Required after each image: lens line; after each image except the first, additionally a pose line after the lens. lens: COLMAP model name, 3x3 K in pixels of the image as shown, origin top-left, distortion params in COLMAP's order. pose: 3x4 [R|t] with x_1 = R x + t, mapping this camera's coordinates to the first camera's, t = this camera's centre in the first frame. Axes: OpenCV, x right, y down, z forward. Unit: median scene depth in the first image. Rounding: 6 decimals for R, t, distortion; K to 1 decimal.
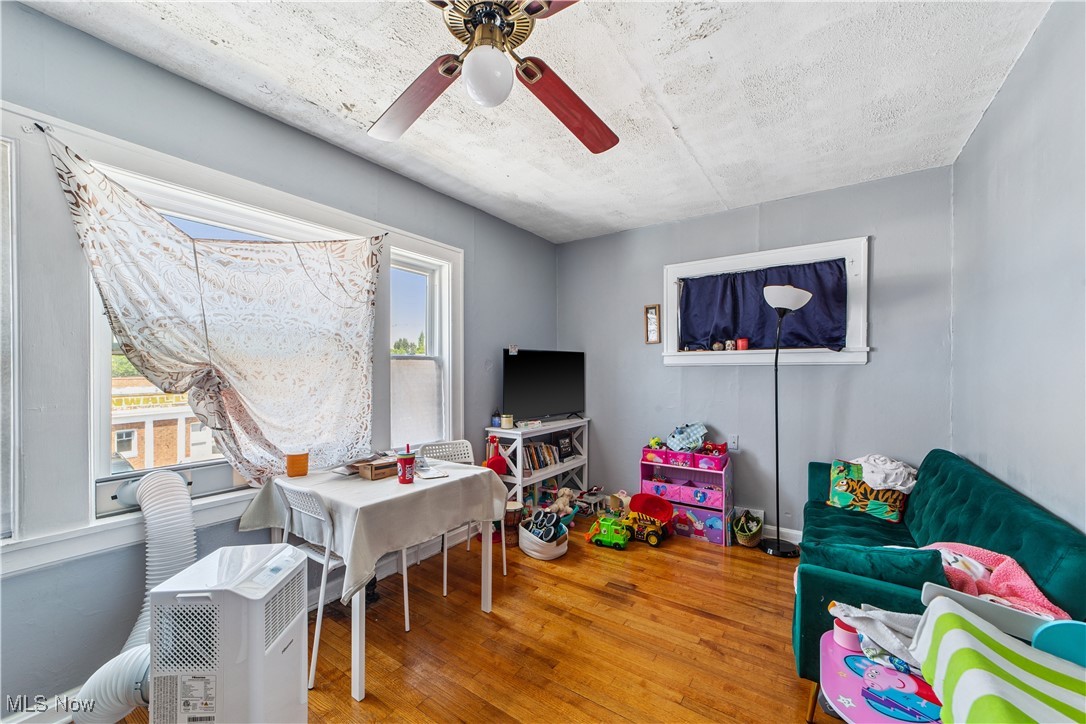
lens RADIAL K [[417.8, 0, 540.0], [0, 417.8, 367.4], [0, 0, 1]] dist [-0.018048, 0.008667]
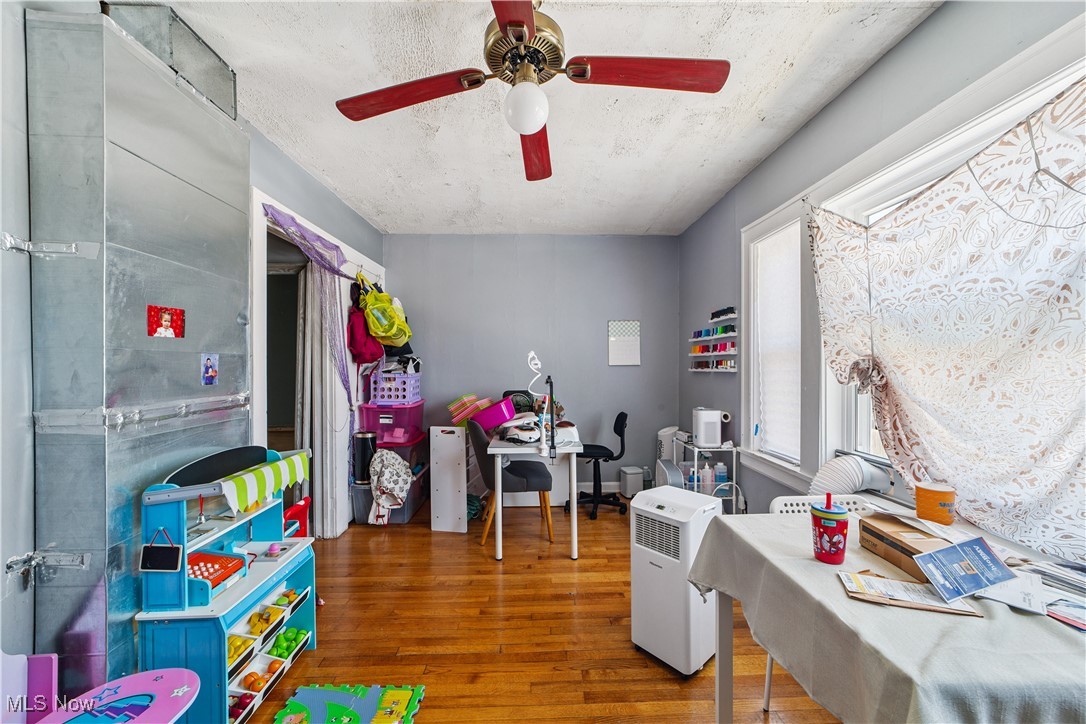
lens RADIAL K [[417.8, 0, 540.0], [0, 417.8, 367.4], [0, 0, 1]] dist [-0.018048, 0.008667]
pose [[-0.808738, 0.012380, -0.588039, 0.324187], [0.010432, 0.999923, 0.006706, 0.004160], [0.588077, -0.000711, -0.808805, 1.183466]]
